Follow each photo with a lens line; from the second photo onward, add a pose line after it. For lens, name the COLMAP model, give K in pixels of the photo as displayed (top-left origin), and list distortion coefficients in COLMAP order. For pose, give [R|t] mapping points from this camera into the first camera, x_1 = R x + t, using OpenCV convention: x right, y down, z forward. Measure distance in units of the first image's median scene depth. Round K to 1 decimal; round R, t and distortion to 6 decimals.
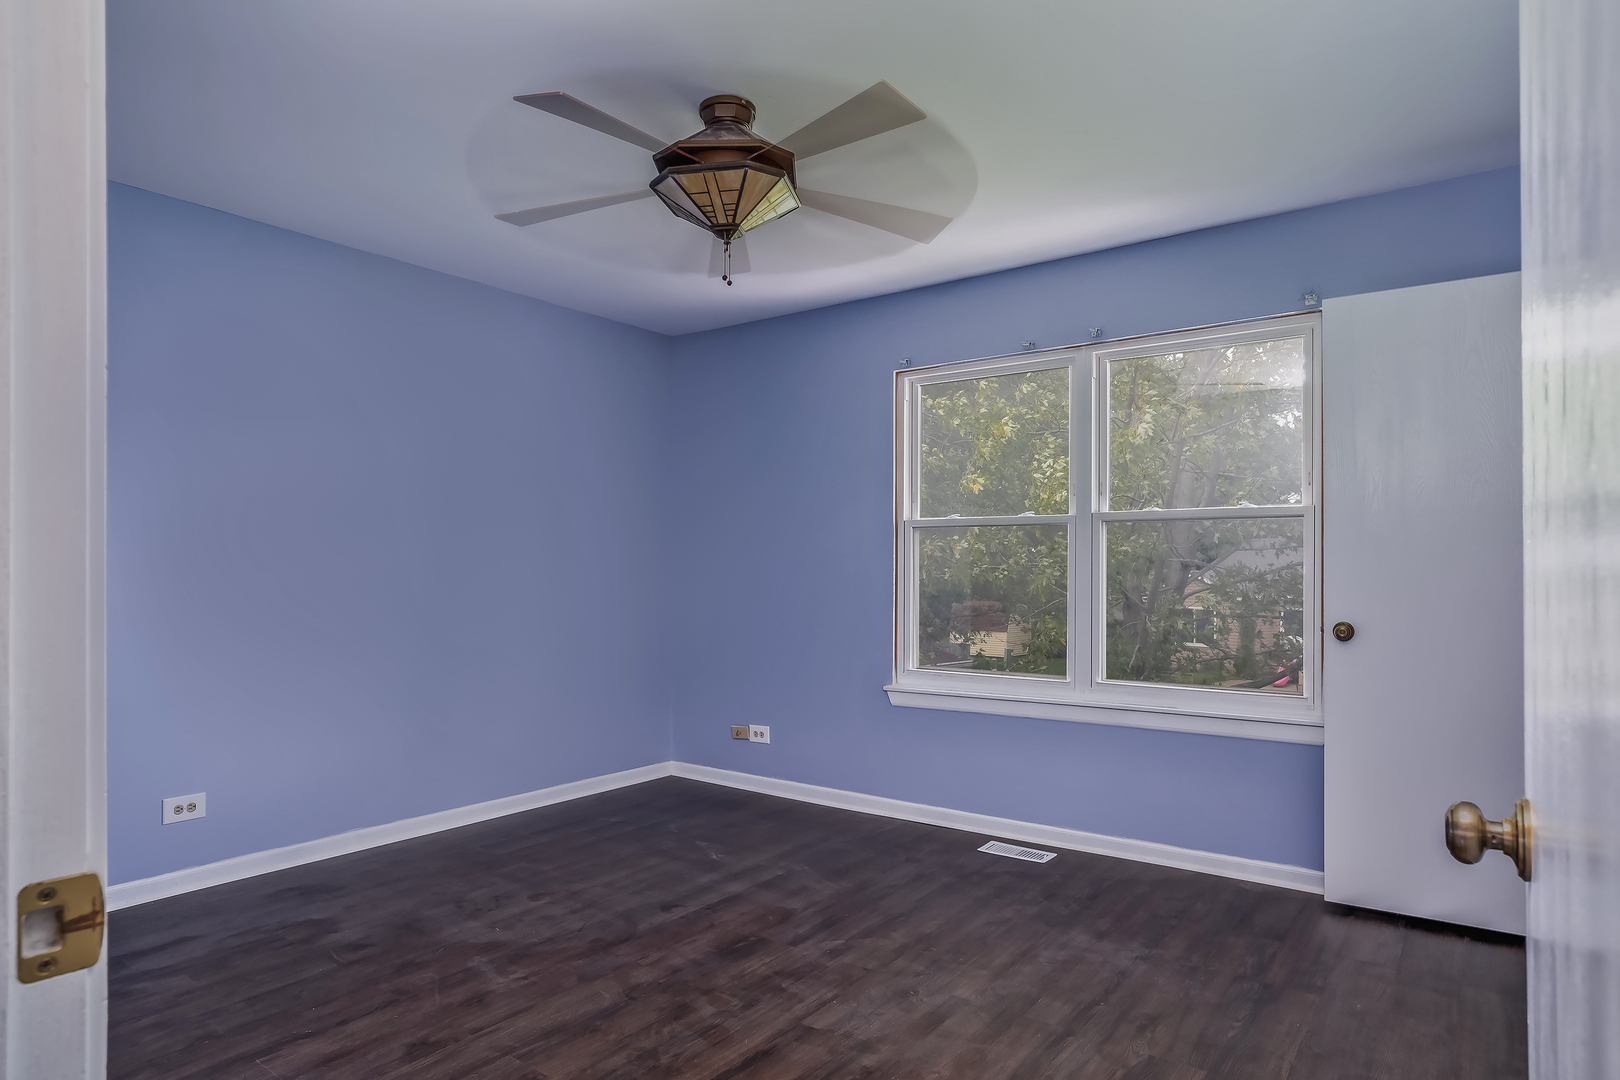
lens RADIAL K [[935.5, 0, 810.0], [0, 935.5, 540.0], [0, 0, 1]] dist [-0.003002, -0.000626]
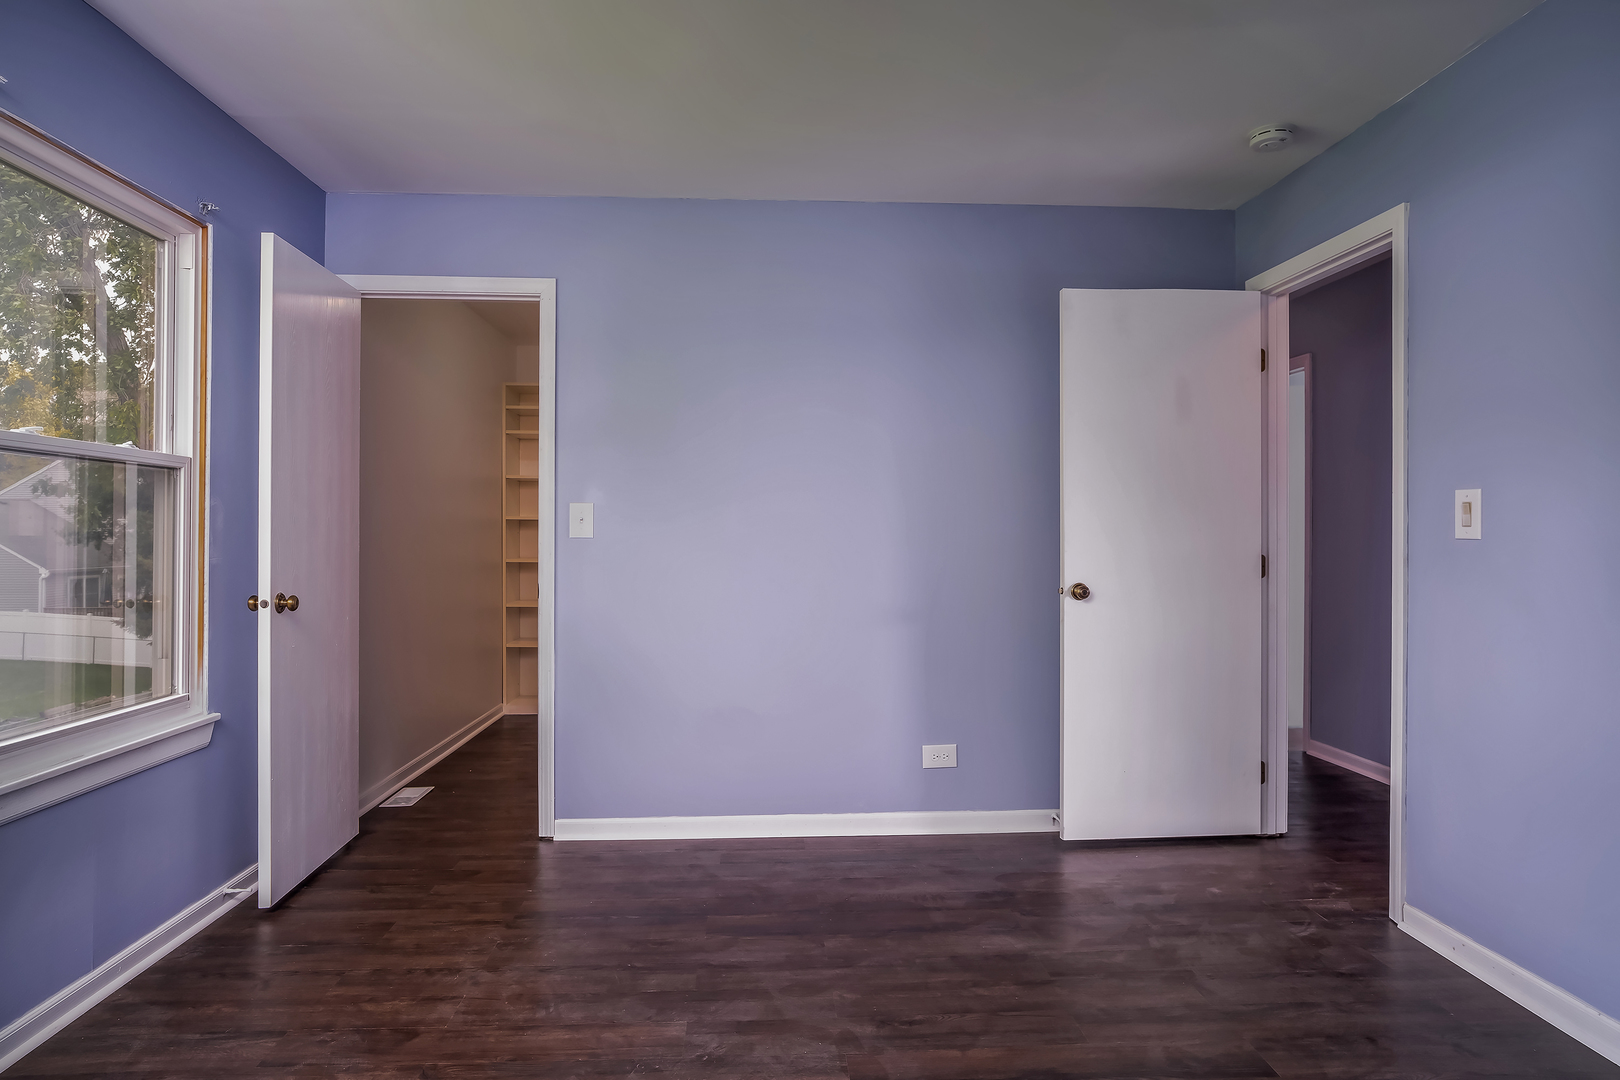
lens RADIAL K [[935.5, 0, 810.0], [0, 935.5, 540.0], [0, 0, 1]] dist [-0.003002, -0.000626]
pose [[-0.636635, -0.003973, 0.771155, -0.586584], [-0.023116, 0.999636, -0.013934, 0.044341], [-0.770819, -0.026697, -0.636495, 1.491343]]
